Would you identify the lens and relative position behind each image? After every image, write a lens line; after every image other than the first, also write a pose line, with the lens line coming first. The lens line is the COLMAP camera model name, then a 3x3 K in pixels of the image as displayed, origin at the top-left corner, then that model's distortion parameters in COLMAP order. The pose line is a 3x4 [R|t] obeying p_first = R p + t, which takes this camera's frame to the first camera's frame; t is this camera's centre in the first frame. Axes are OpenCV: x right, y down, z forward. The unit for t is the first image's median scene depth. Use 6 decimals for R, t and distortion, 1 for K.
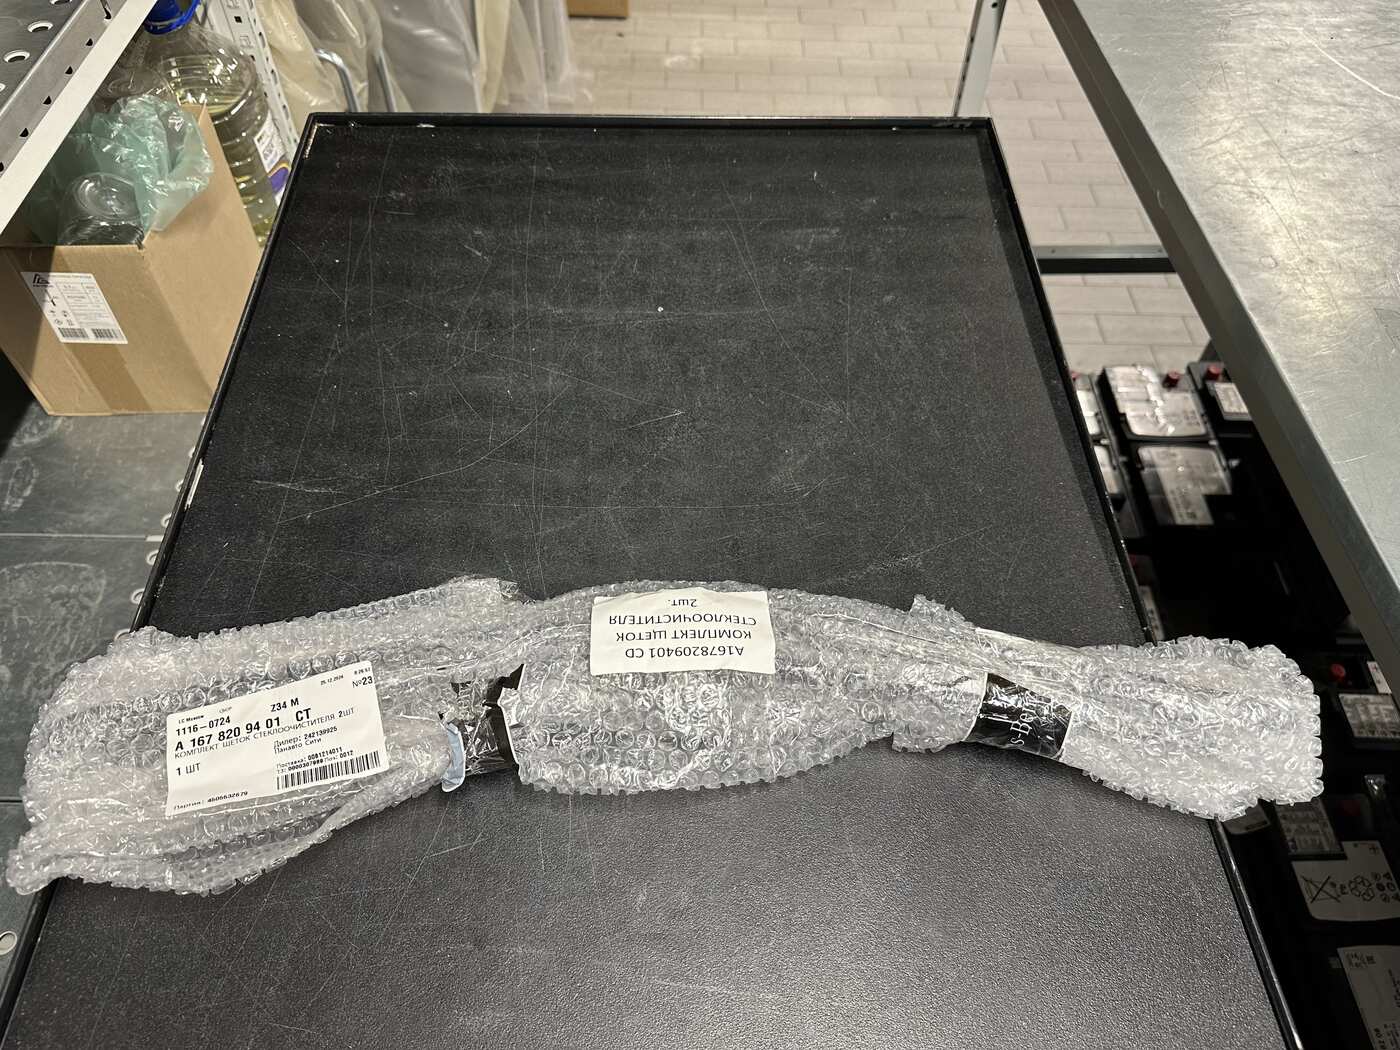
lens RADIAL K [[1000.3, 0, 699.5], [0, 1000.3, 528.0], [0, 0, 1]] dist [-0.016432, -0.012530]
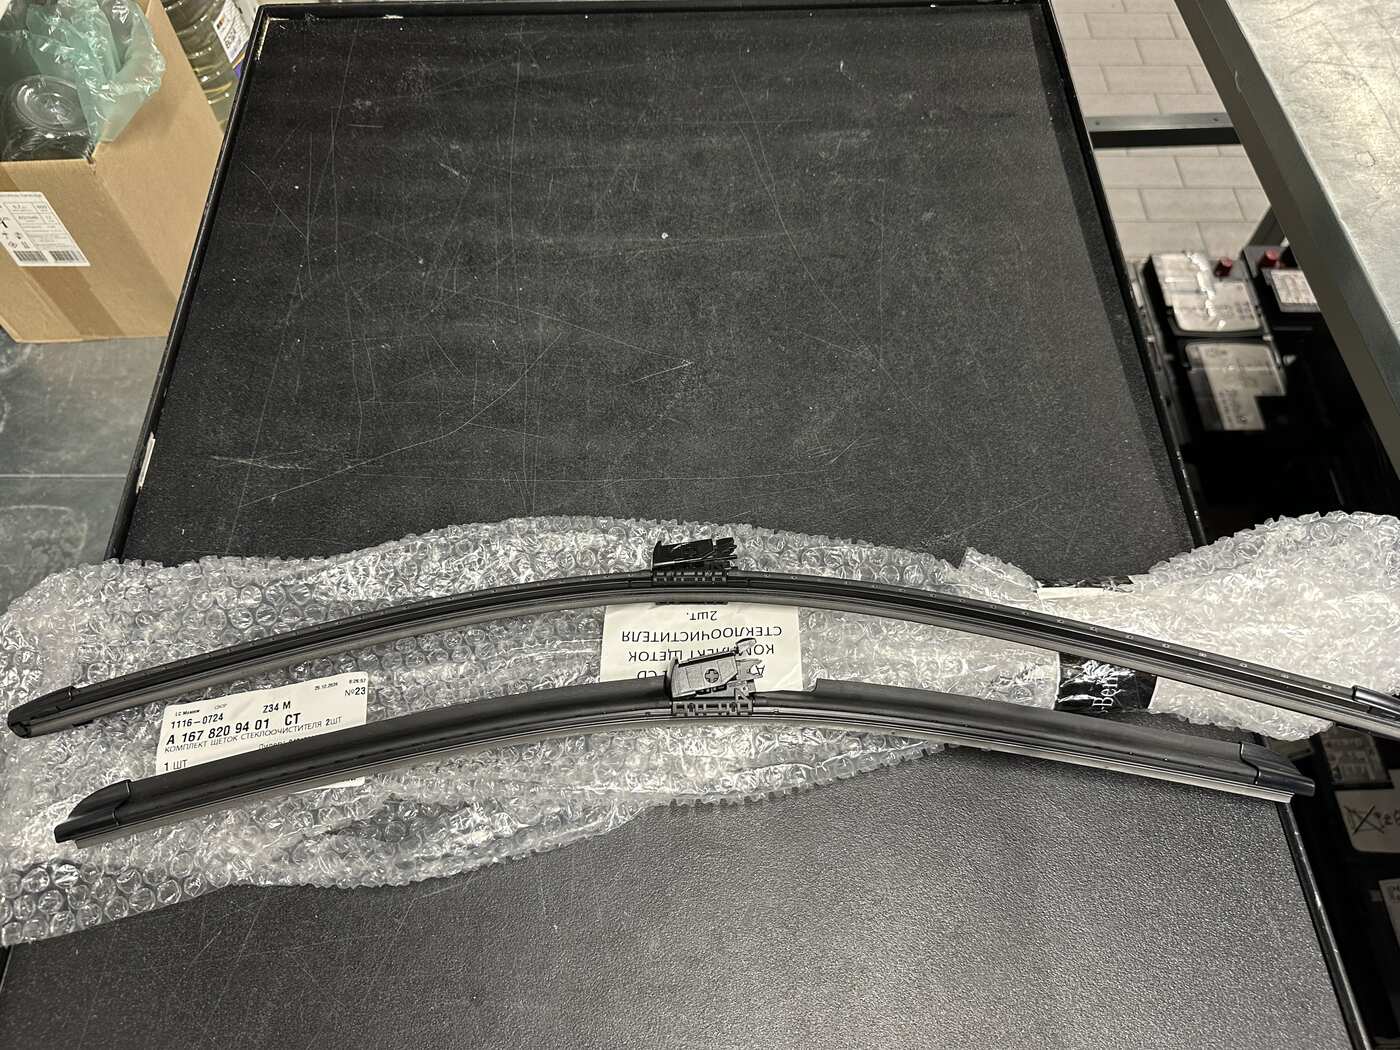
lens RADIAL K [[1000.3, 0, 691.9], [0, 1000.3, 524.3], [0, 0, 1]] dist [-0.016432, -0.012530]
pose [[0.999602, -0.014148, -0.024425, 0.002011], [0.017094, 0.992016, 0.124952, -0.071570], [0.022463, -0.125320, 0.991862, 0.094774]]
